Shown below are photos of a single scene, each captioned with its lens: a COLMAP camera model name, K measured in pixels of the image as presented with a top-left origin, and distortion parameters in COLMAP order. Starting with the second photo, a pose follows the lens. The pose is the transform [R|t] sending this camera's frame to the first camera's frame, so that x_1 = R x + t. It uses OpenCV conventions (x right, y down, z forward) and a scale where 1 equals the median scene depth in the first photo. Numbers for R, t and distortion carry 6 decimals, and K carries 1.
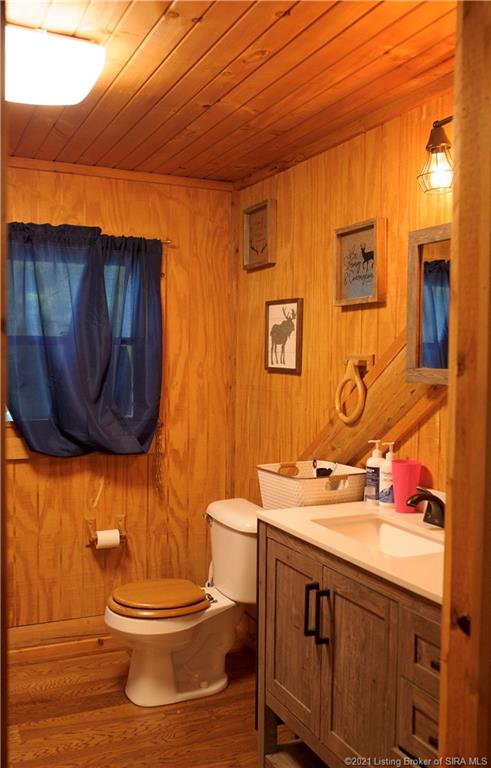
lens RADIAL K [[745.4, 0, 245.8], [0, 745.4, 382.6], [0, 0, 1]] dist [-0.016942, 0.000000]
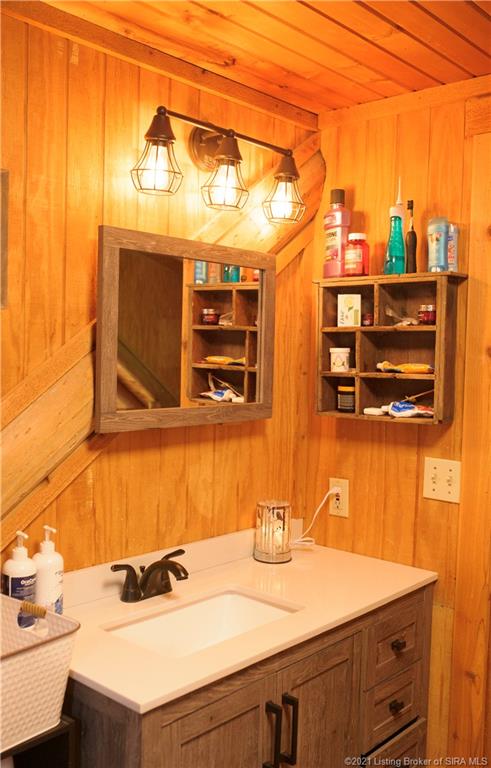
lens RADIAL K [[745.4, 0, 246.2], [0, 745.4, 385.8], [0, 0, 1]] dist [-0.016942, 0.000000]
pose [[-0.400494, -0.067115, 0.913838, -0.510676], [0.001112, 0.997278, 0.073731, -0.100695], [-0.916299, 0.030545, -0.399329, 1.172630]]
